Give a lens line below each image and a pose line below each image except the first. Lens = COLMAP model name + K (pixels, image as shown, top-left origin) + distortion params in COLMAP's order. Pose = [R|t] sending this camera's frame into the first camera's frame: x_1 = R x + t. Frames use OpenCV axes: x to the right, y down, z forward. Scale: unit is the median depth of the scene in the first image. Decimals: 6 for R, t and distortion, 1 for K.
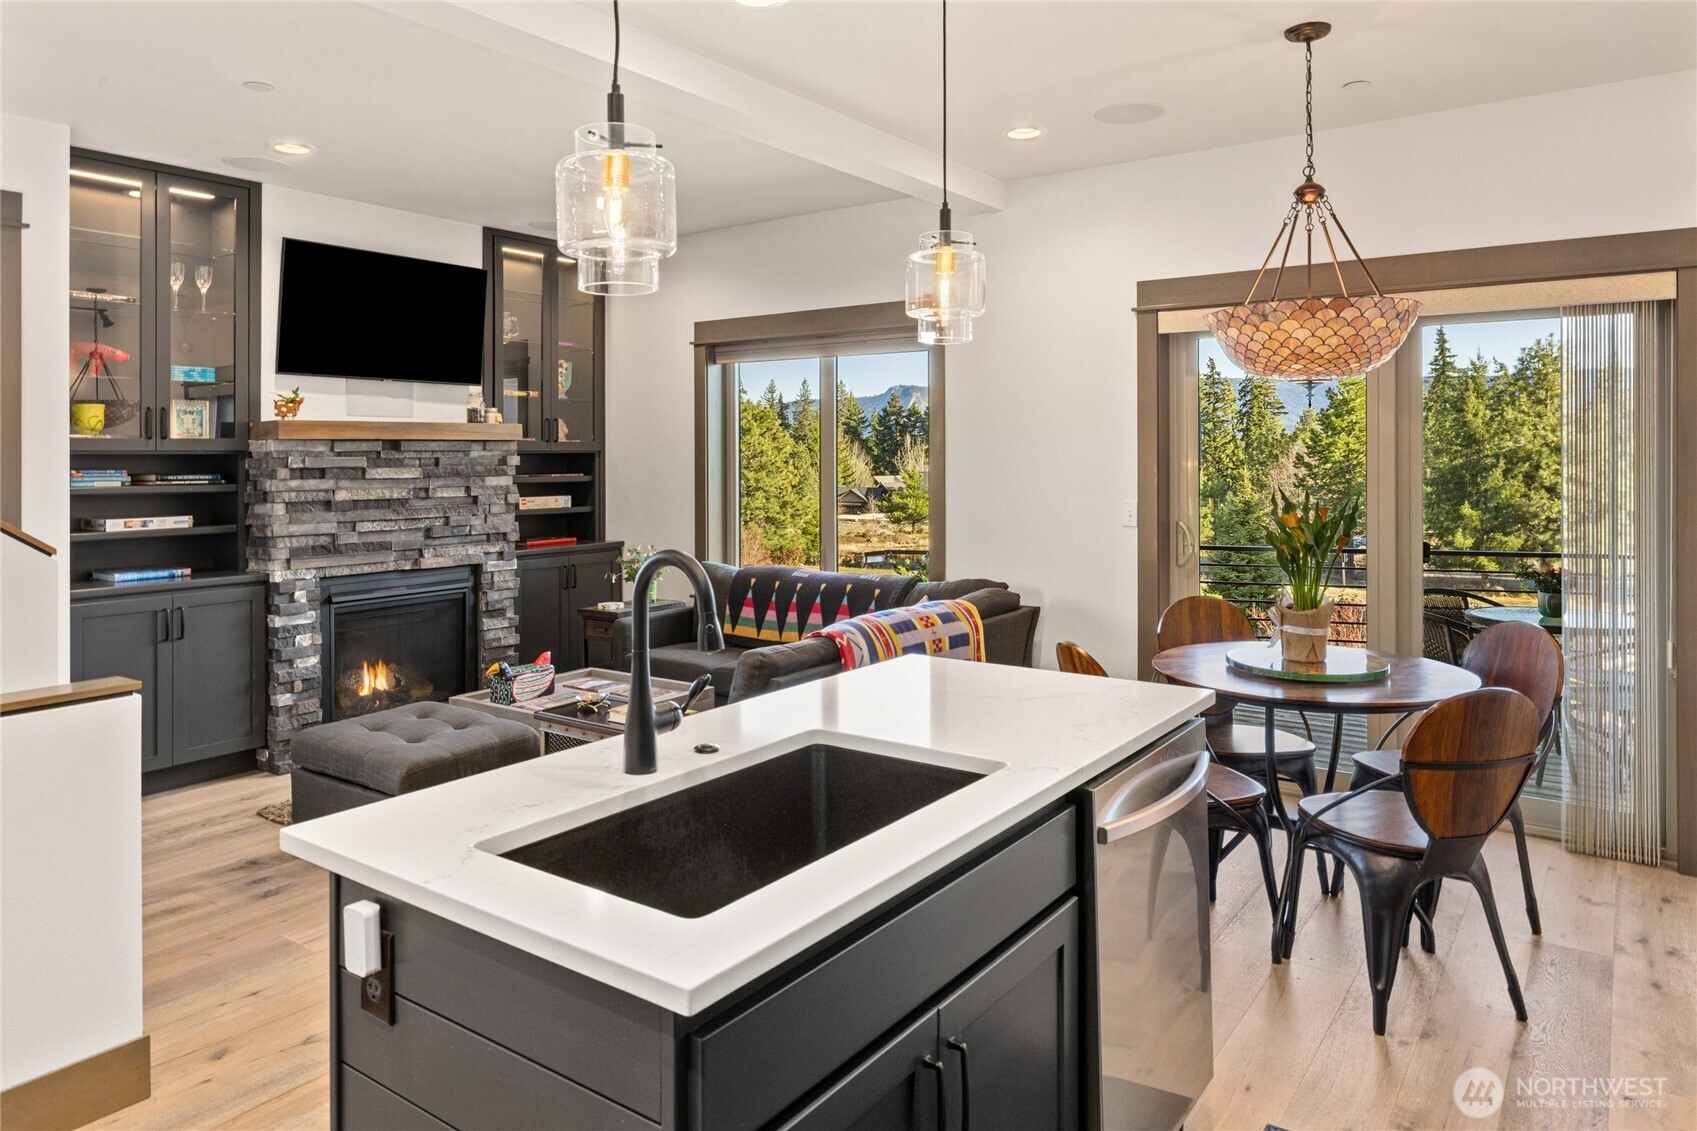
lens RADIAL K [[1098.6, 0, 840.6], [0, 1098.6, 446.9], [0, 0, 1]] dist [-0.001186, 0.001074]
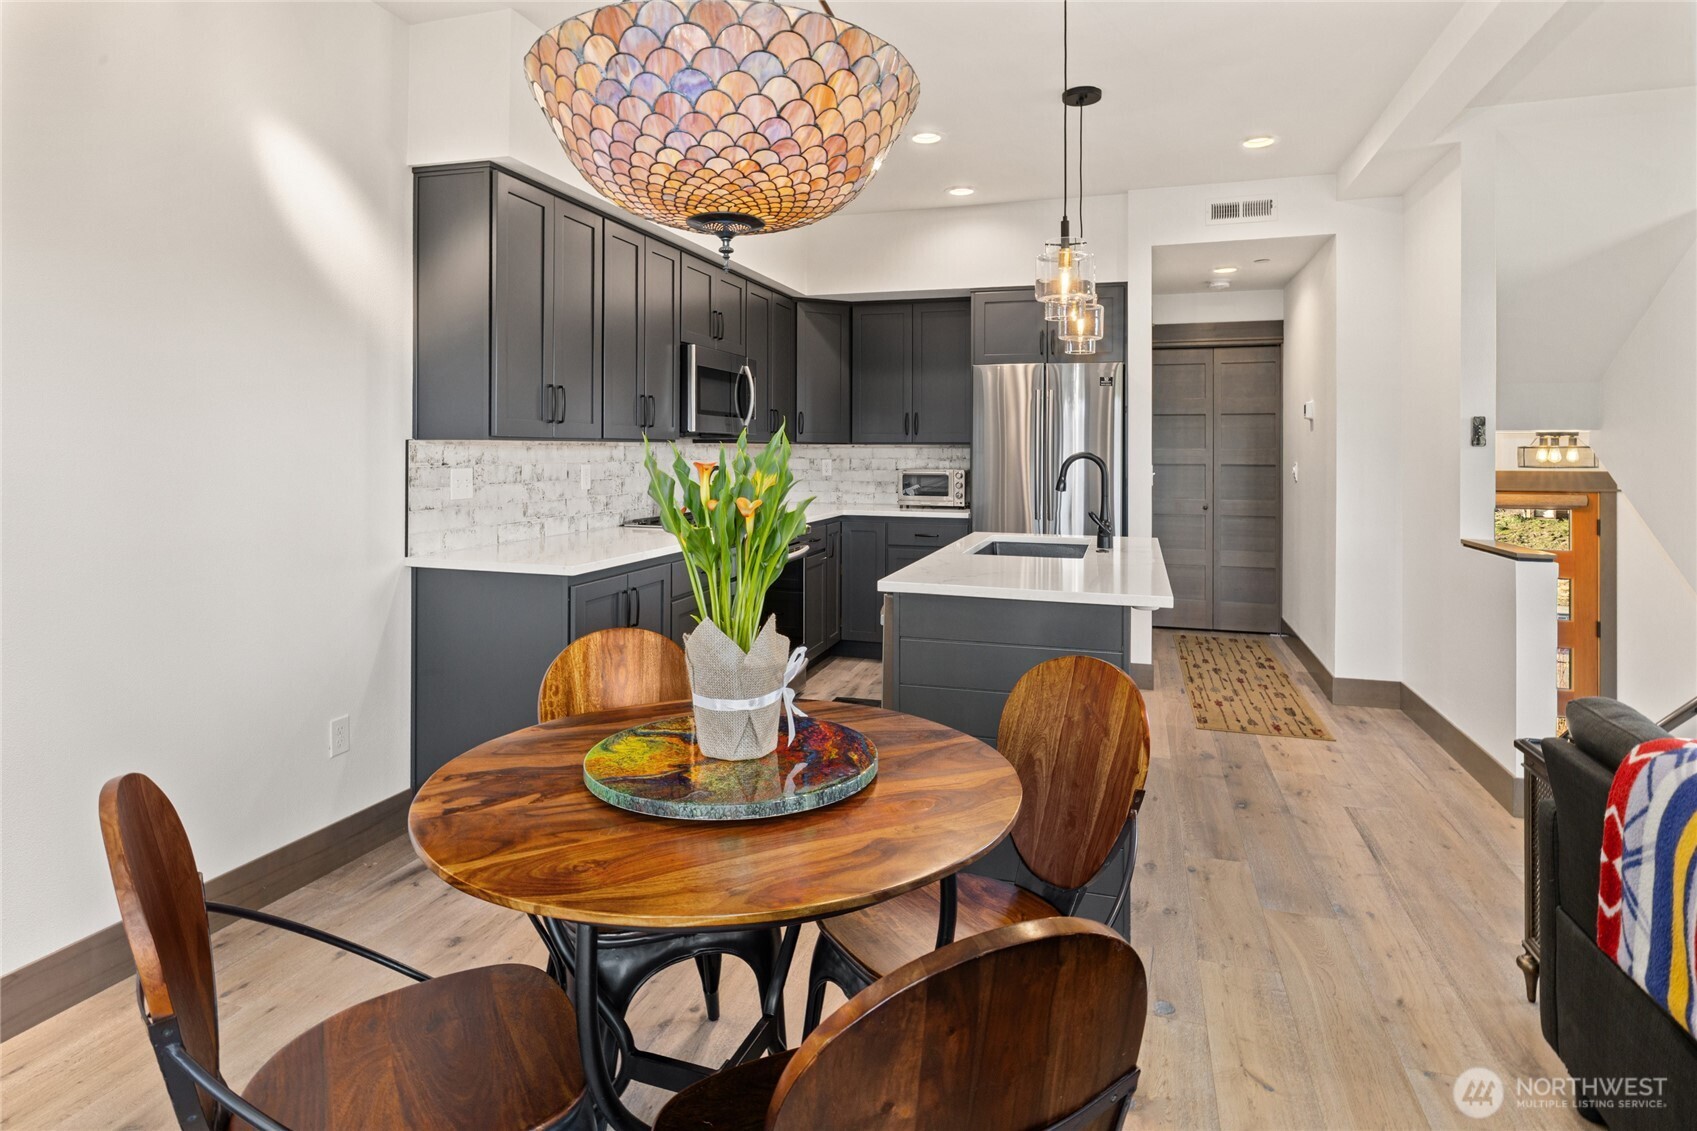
lens RADIAL K [[914.7, 0, 829.3], [0, 914.7, 449.5], [0, 0, 1]] dist [-0.003378, -0.000719]
pose [[-0.952587, -0.000648, -0.304266, 0.312595], [0.001574, 0.999974, -0.007056, 0.031820], [0.304262, -0.007200, -0.952561, 0.866215]]
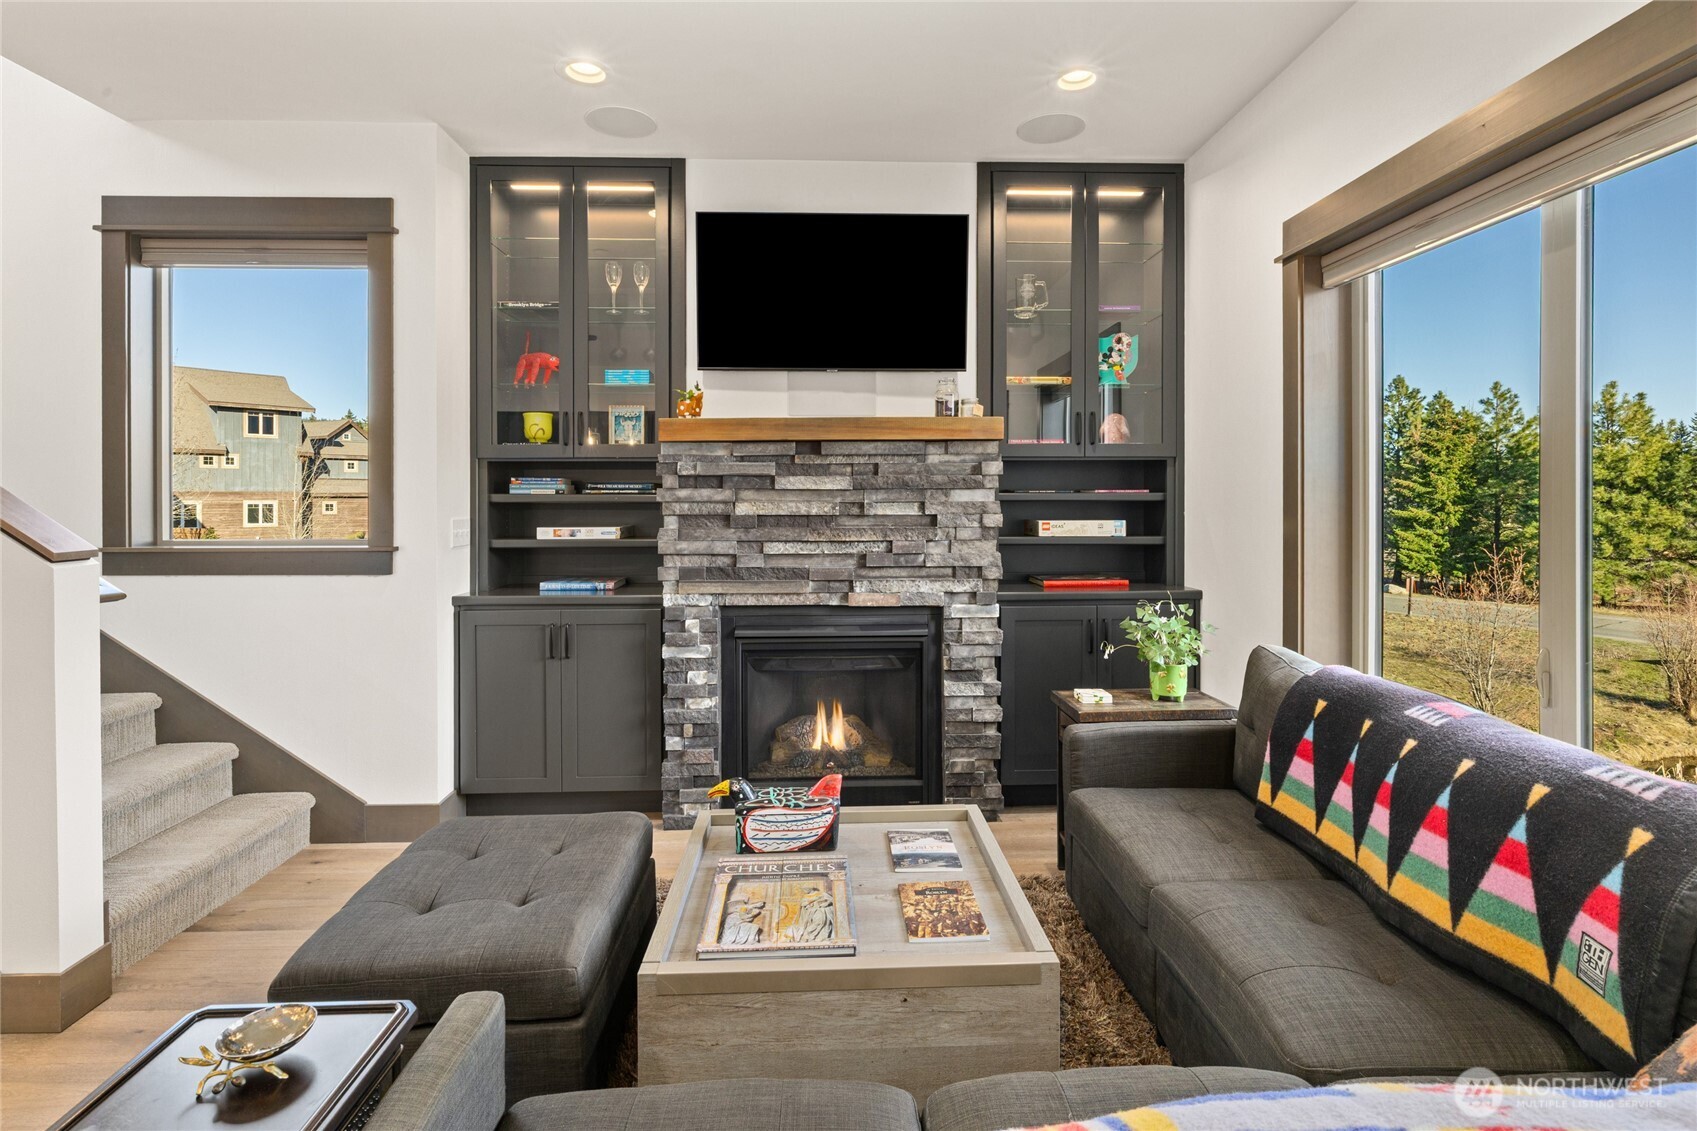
lens RADIAL K [[809.2, 0, 852.7], [0, 809.2, 501.7], [0, 0, 1]] dist [-0.011621, 0.002112]
pose [[0.611699, 0.005600, -0.791071, 0.072524], [0.005790, 0.999916, 0.011556, 0.030336], [0.791070, -0.011649, 0.611615, 0.650361]]
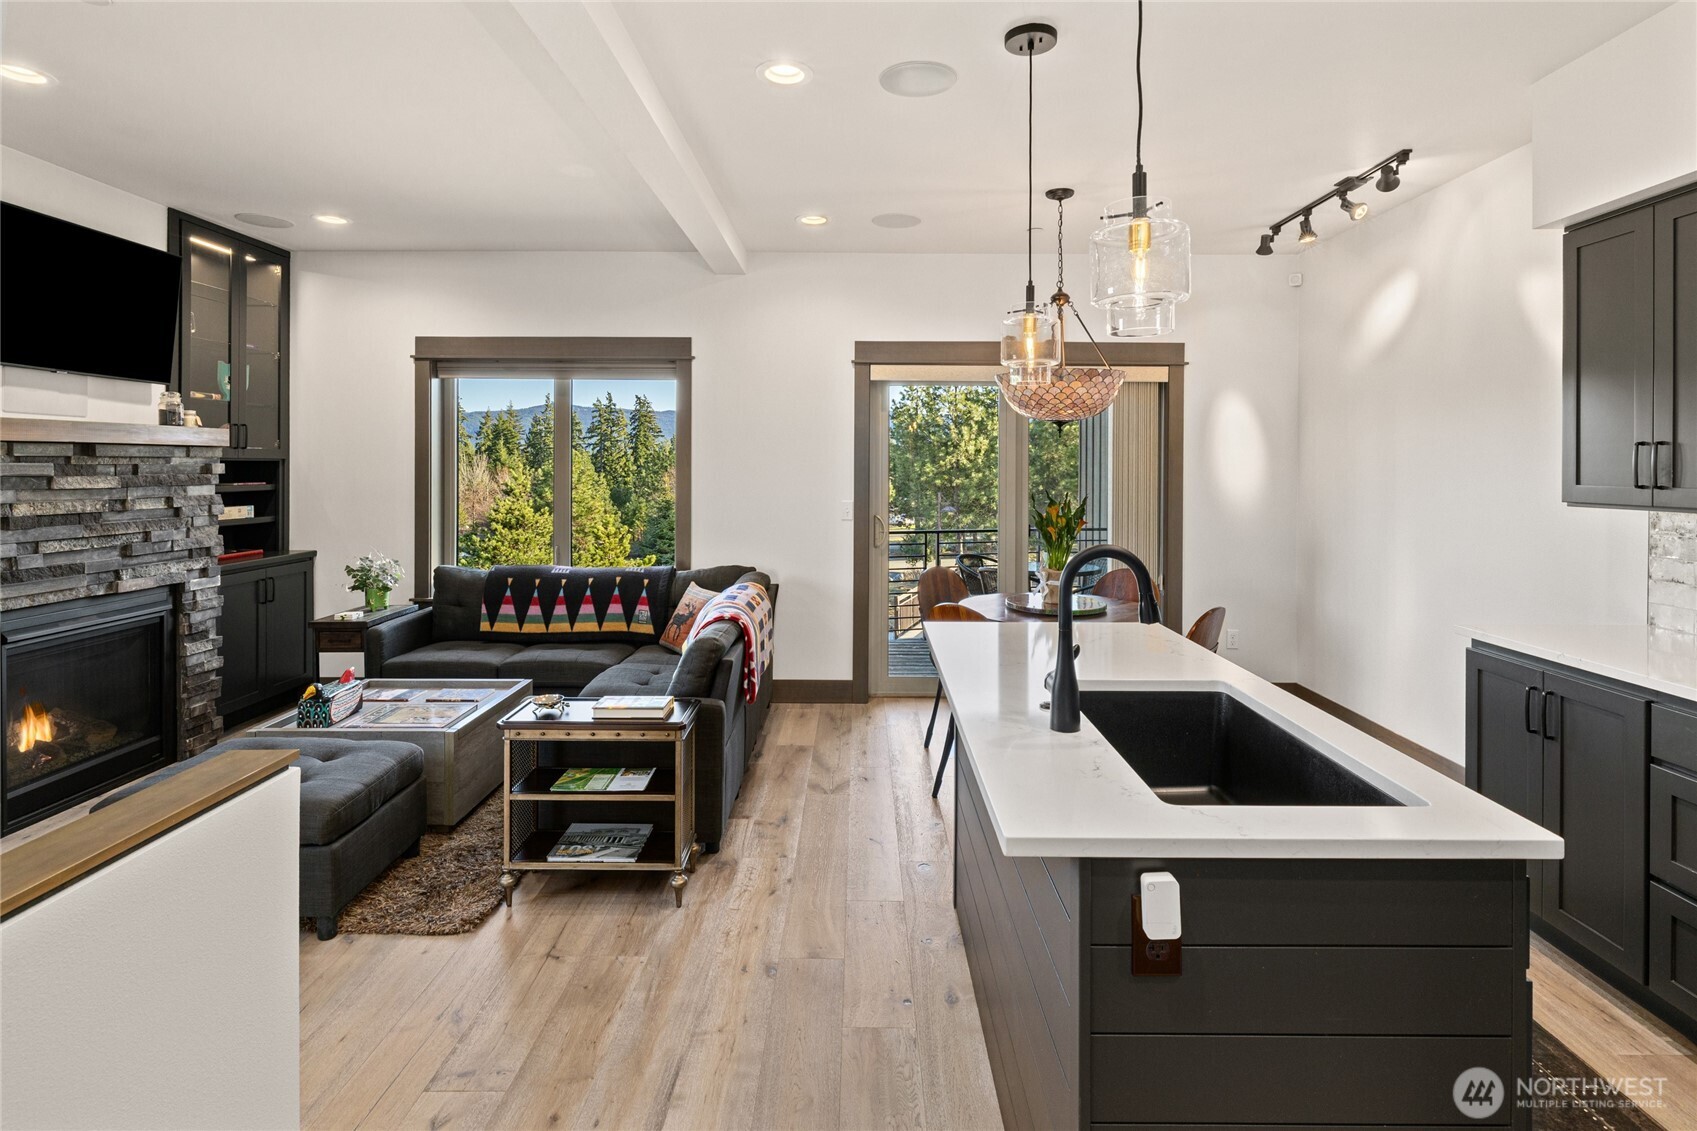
lens RADIAL K [[841.3, 0, 859.6], [0, 841.3, 466.6], [0, 0, 1]] dist [-0.001625, 0.000237]
pose [[0.812124, 0.007976, 0.583431, -0.294531], [-0.012660, 0.999912, 0.003954, 0.001564], [-0.583348, -0.010598, 0.812153, 0.124963]]
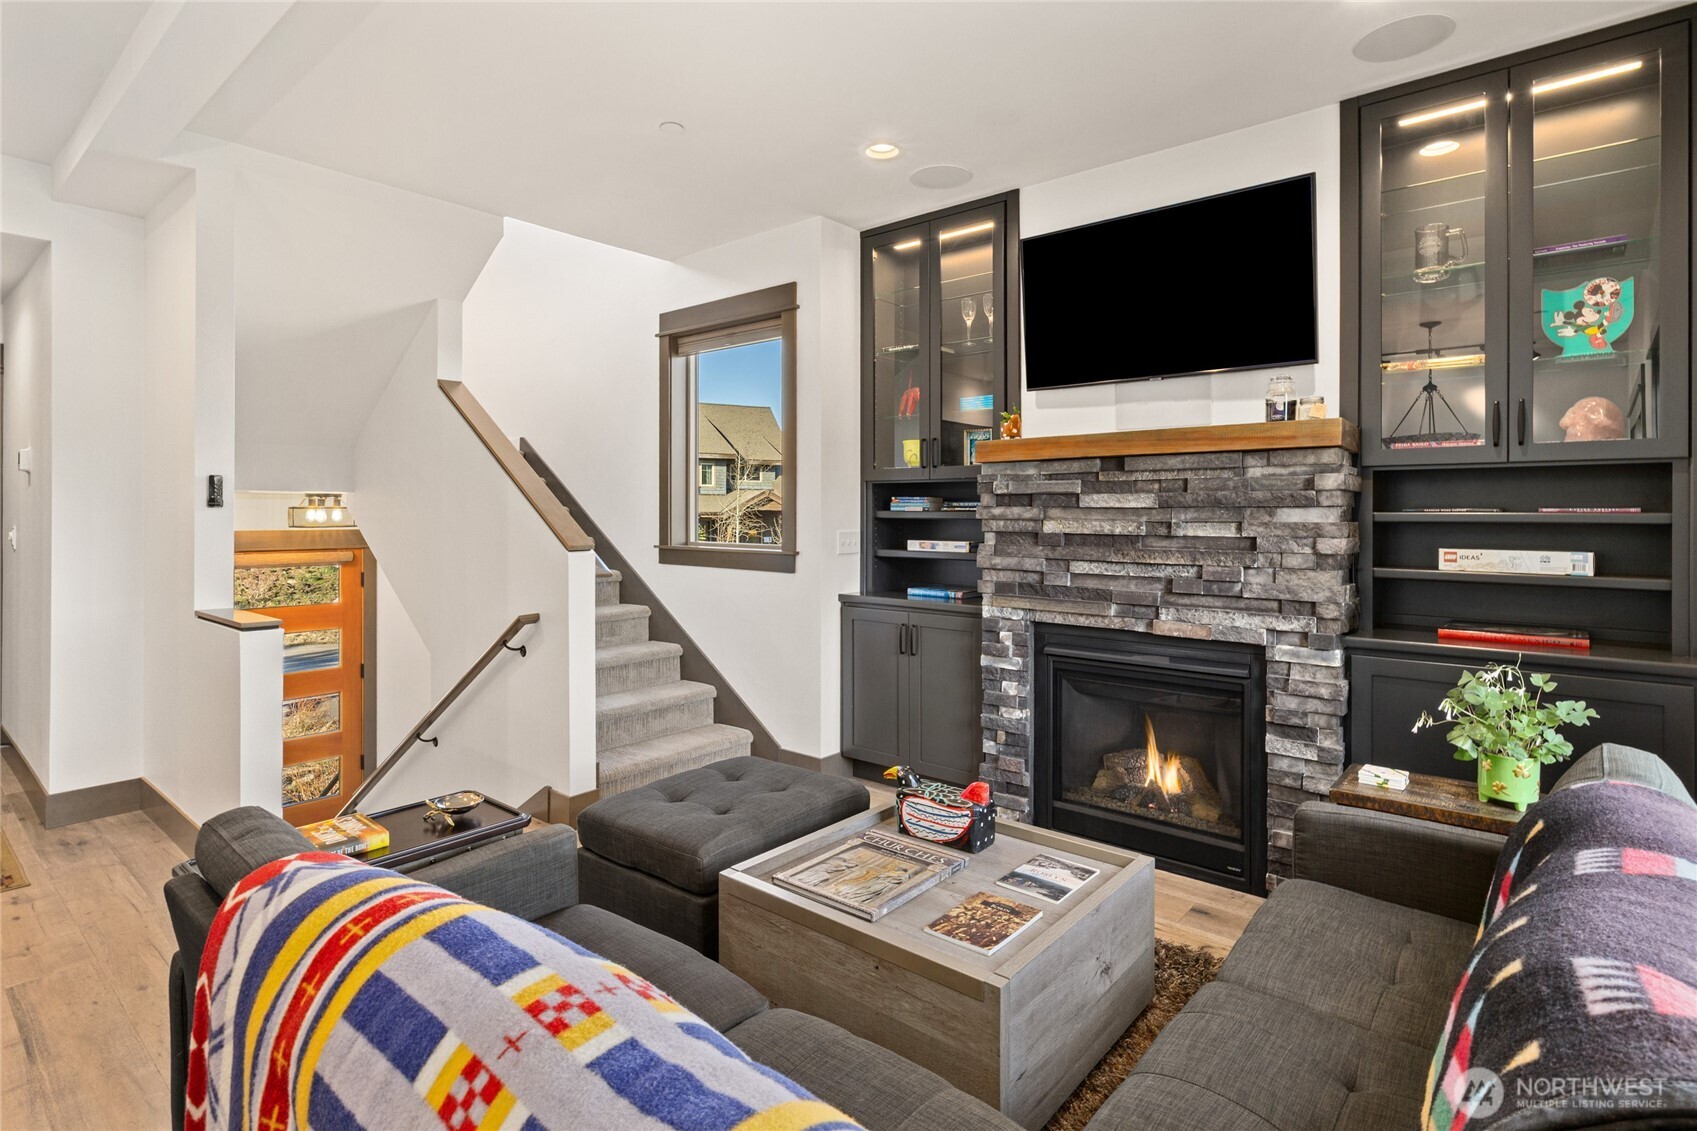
lens RADIAL K [[857.8, 0, 846.0], [0, 857.8, 508.1], [0, 0, 1]] dist [-0.000878, -0.000847]
pose [[-0.084002, -0.000903, -0.996465, 0.193741], [0.004732, 0.999988, -0.001305, 0.028263], [0.996454, -0.004825, -0.083996, 0.844969]]
